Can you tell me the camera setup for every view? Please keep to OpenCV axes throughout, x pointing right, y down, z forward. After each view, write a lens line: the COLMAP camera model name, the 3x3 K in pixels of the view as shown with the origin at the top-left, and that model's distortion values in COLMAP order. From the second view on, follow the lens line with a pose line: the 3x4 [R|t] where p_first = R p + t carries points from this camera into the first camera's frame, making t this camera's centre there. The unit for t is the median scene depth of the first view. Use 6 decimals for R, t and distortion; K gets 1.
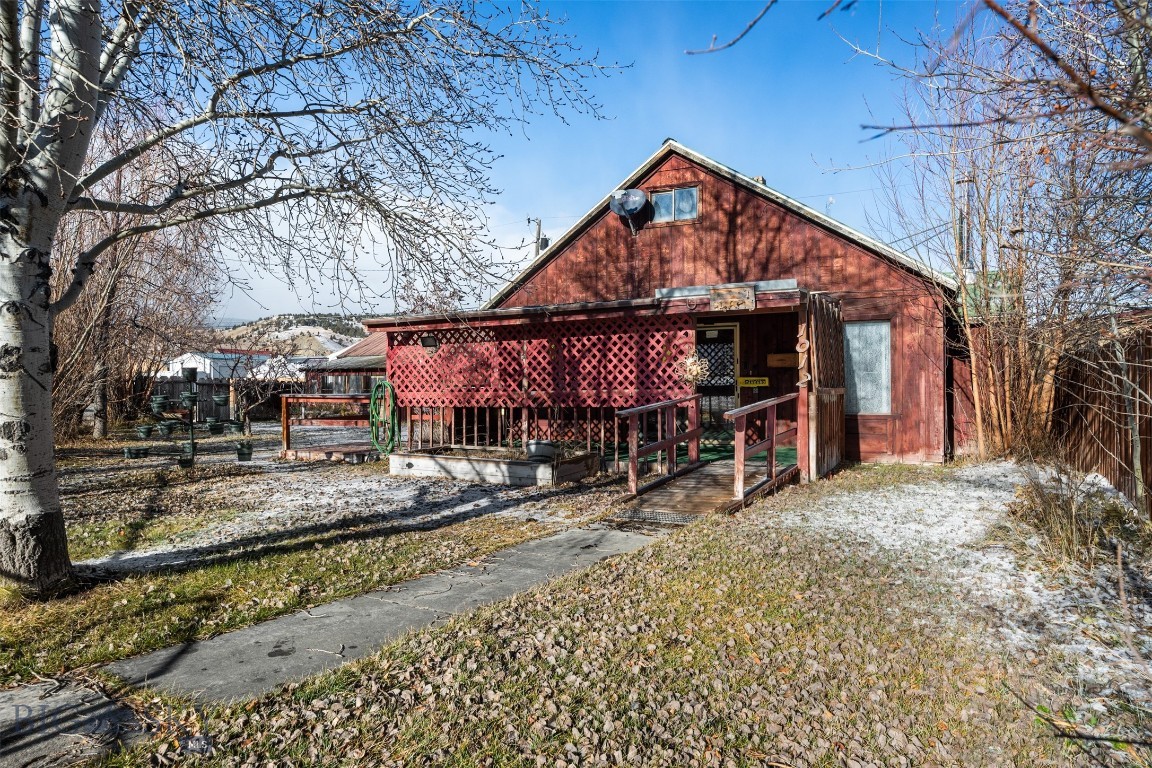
lens RADIAL K [[738.3, 0, 575.5], [0, 738.3, 379.9], [0, 0, 1]] dist [0.002669, 0.000631]
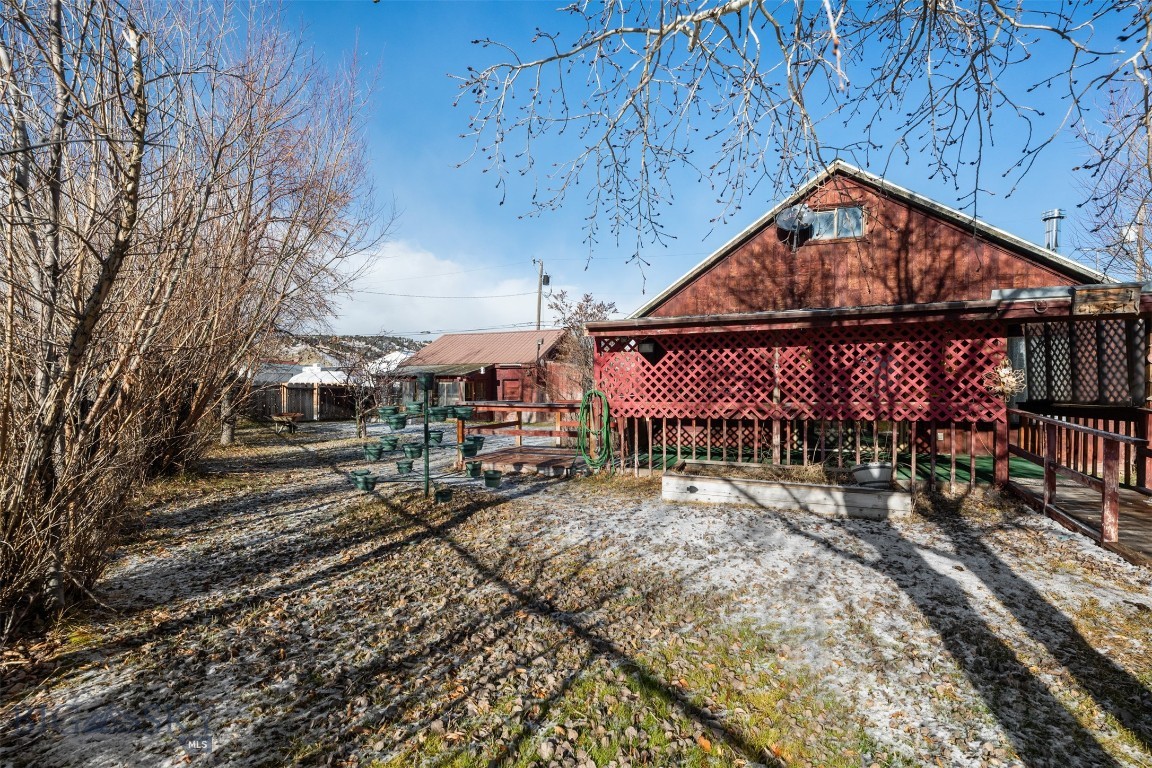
lens RADIAL K [[517.7, 0, 576.7], [0, 517.7, 390.2], [0, 0, 1]] dist [-0.004396, -0.000178]
pose [[0.991492, 0.007916, 0.129924, -0.407941], [-0.009117, 0.999921, 0.008653, -0.003096], [-0.129845, -0.009764, 0.991486, 0.394252]]
